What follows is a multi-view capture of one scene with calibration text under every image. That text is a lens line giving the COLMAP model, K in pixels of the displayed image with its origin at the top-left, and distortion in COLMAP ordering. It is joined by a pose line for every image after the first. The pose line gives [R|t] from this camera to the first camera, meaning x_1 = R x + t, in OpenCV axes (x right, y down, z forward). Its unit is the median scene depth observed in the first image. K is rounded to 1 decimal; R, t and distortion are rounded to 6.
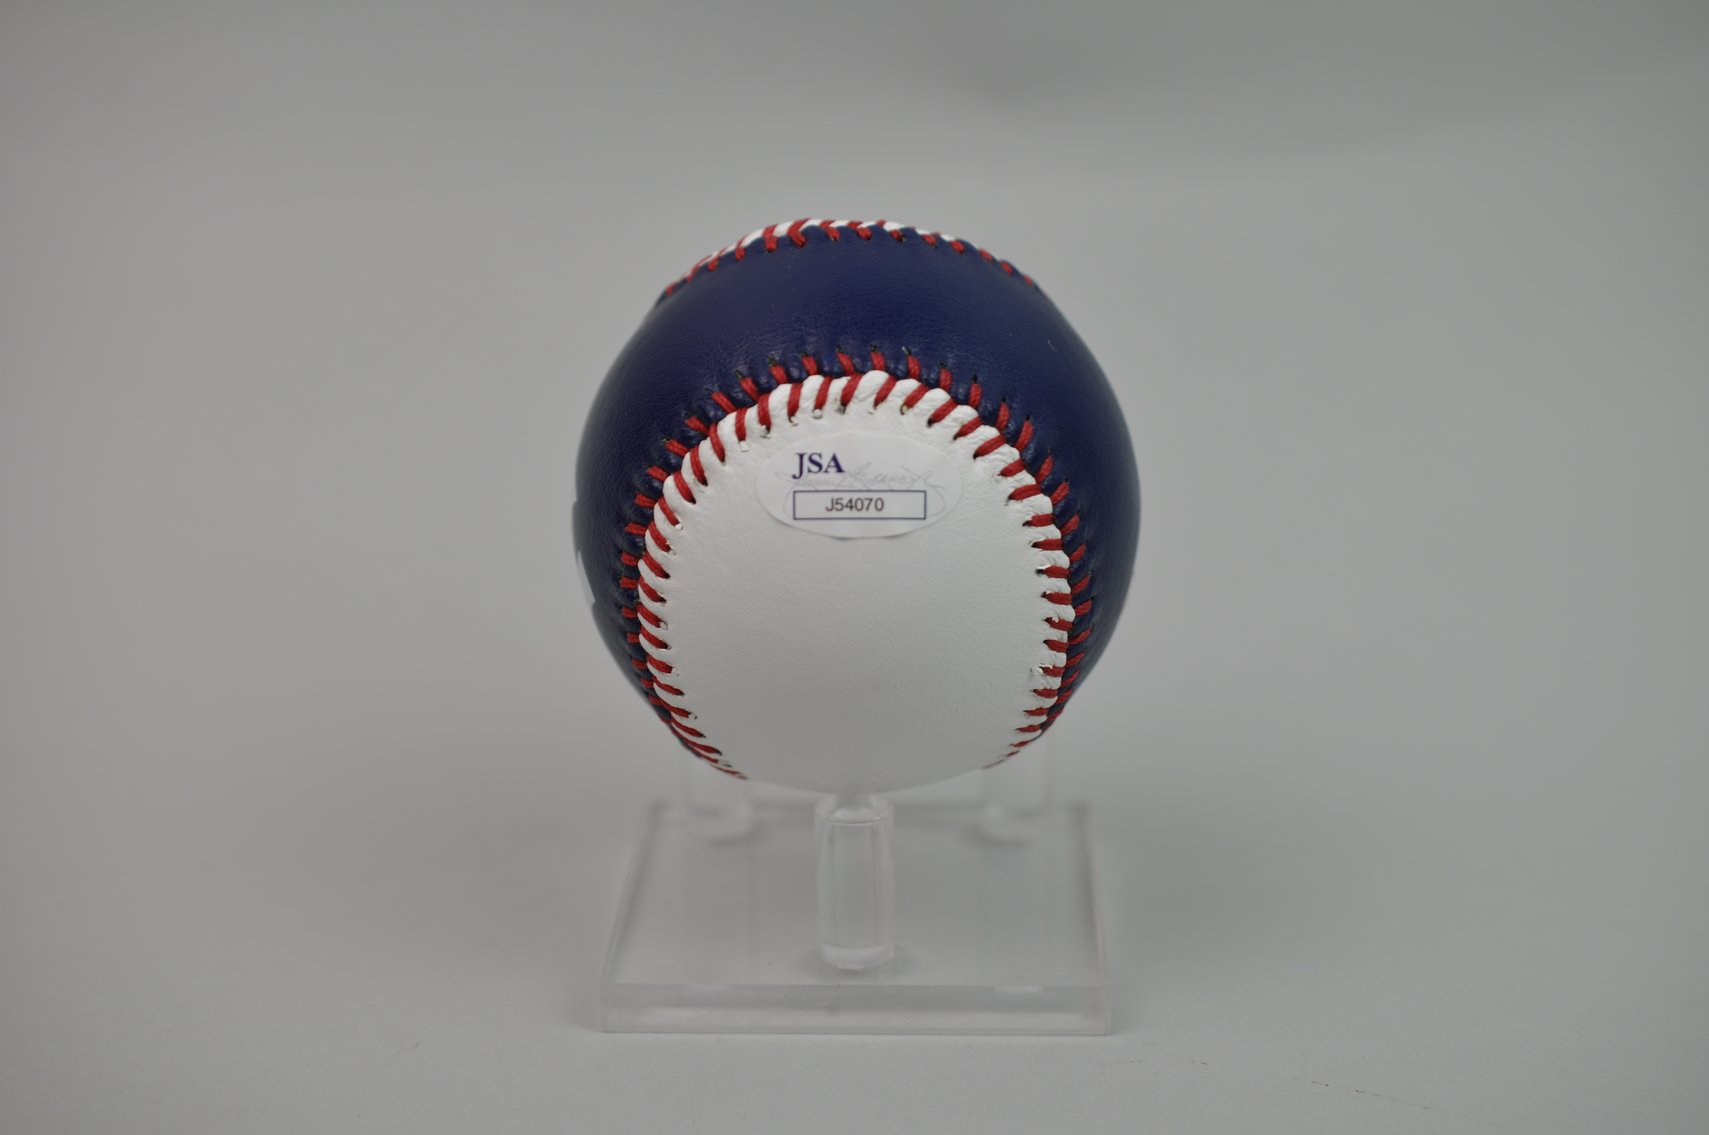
lens RADIAL K [[2997.3, 0, 854.5], [0, 2997.3, 567.5], [0, 0, 1]] dist [0.214210, 3.288351]
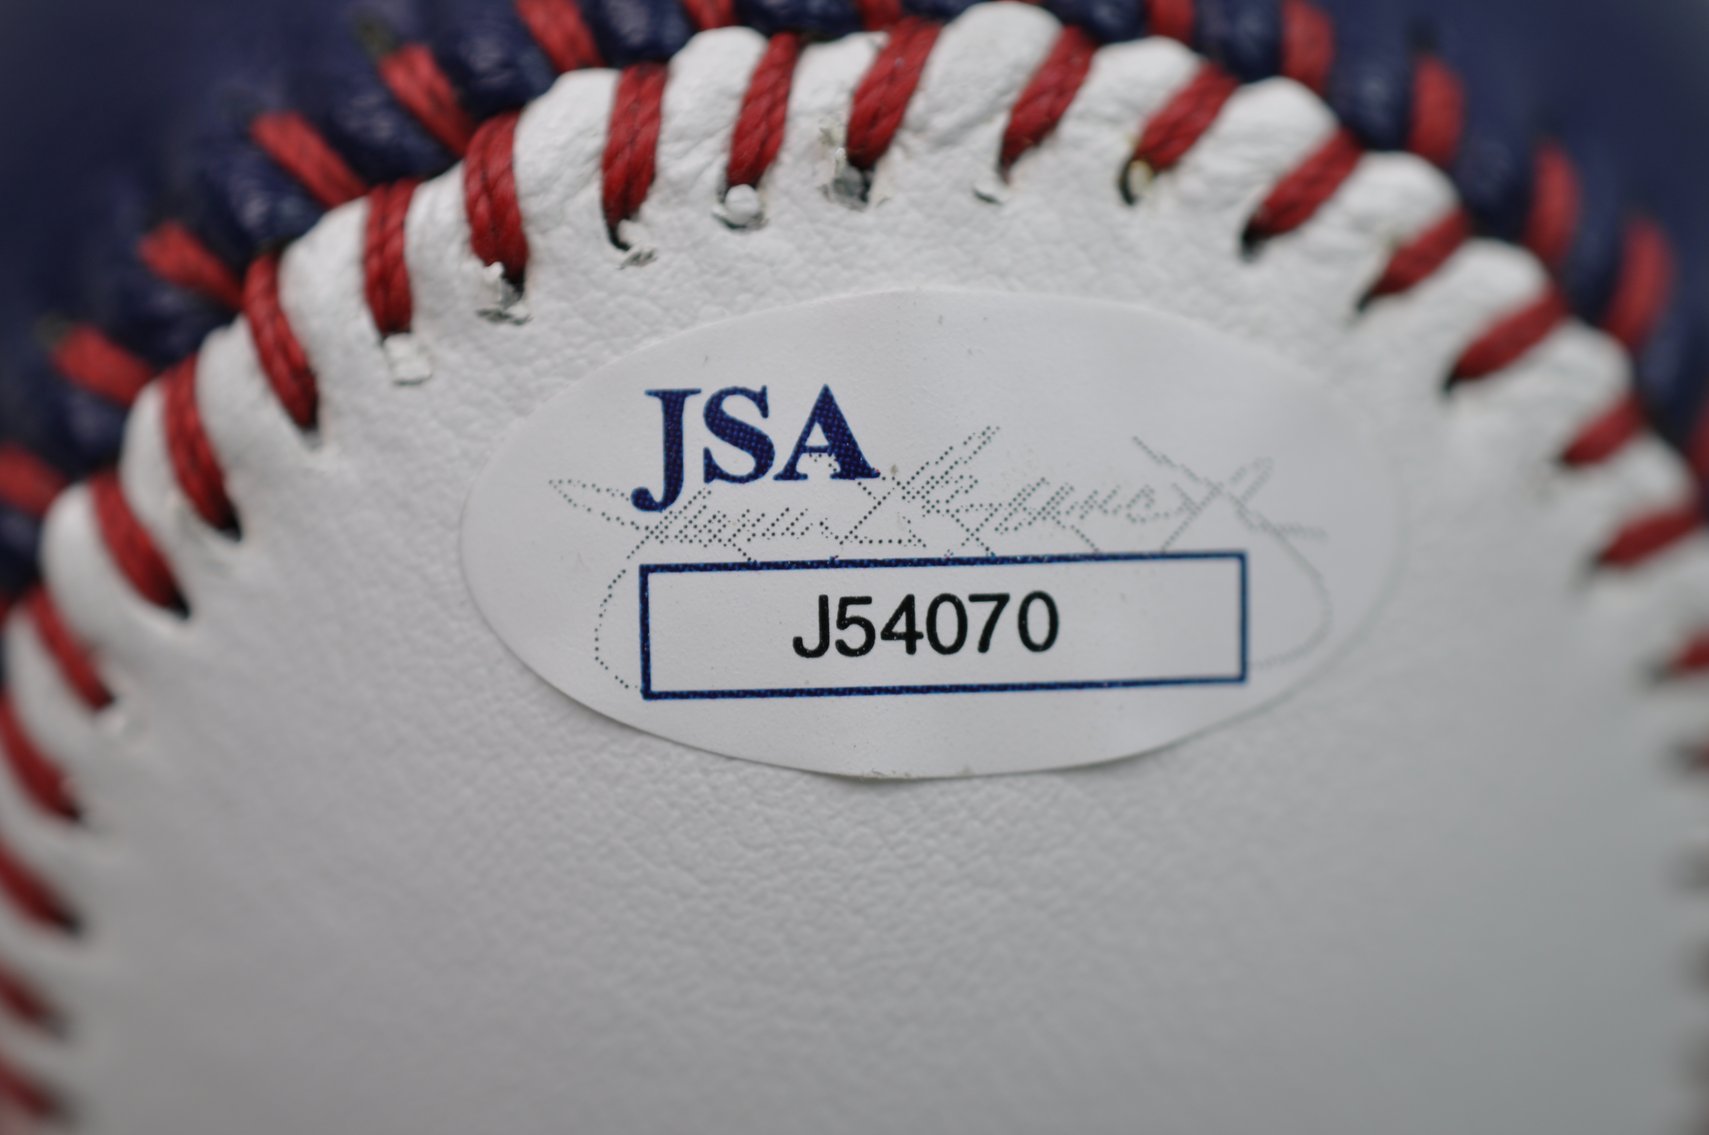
lens RADIAL K [[2997.3, 0, 854.5], [0, 2997.3, 567.5], [0, 0, 1]] dist [0.214210, 3.288351]
pose [[0.997514, -0.021169, 0.067221, -0.019402], [0.018209, 0.998851, 0.044340, -0.034560], [-0.068082, -0.043006, 0.996752, 0.779957]]
